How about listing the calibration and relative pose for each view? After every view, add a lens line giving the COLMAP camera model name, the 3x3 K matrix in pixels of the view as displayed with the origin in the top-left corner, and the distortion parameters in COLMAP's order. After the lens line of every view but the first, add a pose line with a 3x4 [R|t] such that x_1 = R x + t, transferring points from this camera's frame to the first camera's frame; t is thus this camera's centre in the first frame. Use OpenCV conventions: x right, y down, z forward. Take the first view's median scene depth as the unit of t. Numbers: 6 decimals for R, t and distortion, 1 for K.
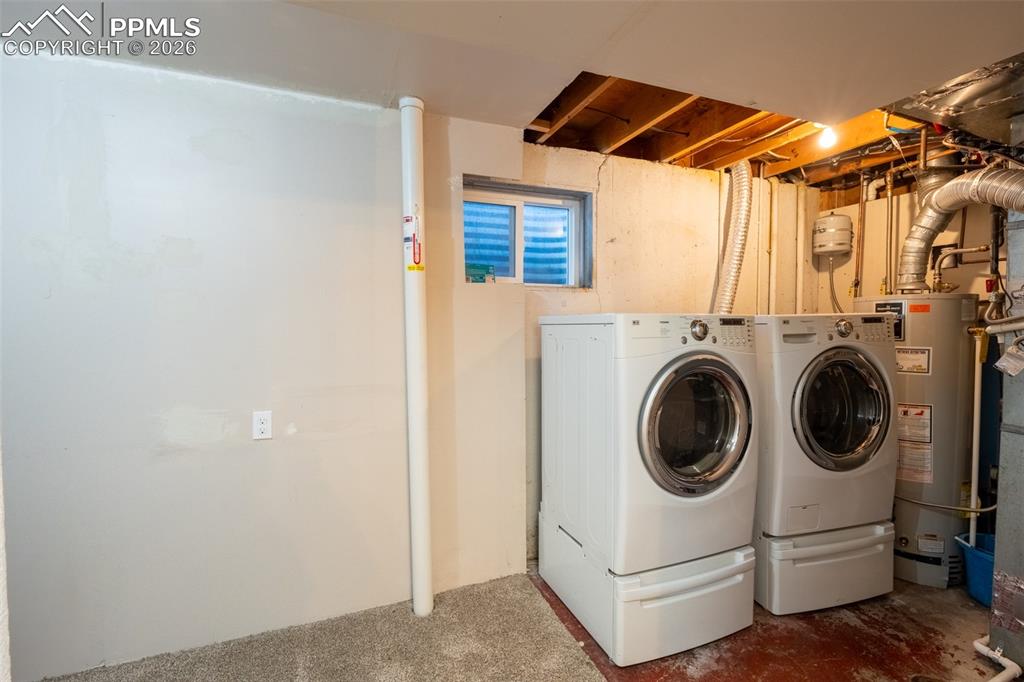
lens RADIAL K [[452.4, 0, 510.8], [0, 452.4, 337.8], [0, 0, 1]] dist [-0.008612, 0.001353]
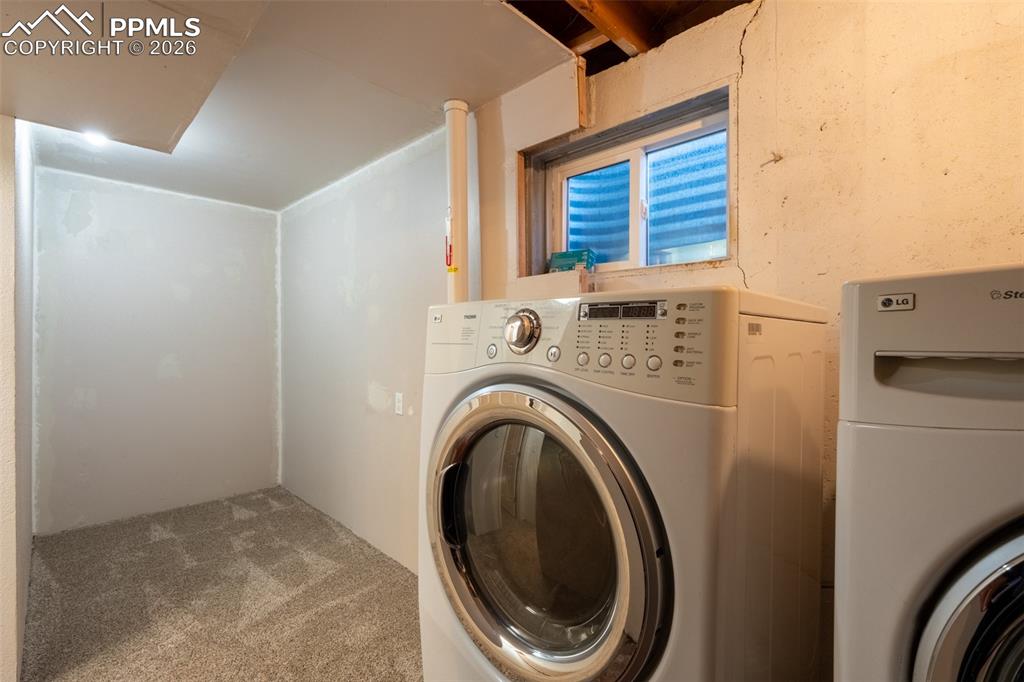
lens RADIAL K [[452.4, 0, 507.2], [0, 452.4, 337.3], [0, 0, 1]] dist [-0.008612, 0.001353]
pose [[0.408869, 0.012011, -0.912514, 0.764121], [-0.033085, 0.999451, -0.001669, -0.008781], [0.911993, 0.030873, 0.409042, 0.724582]]
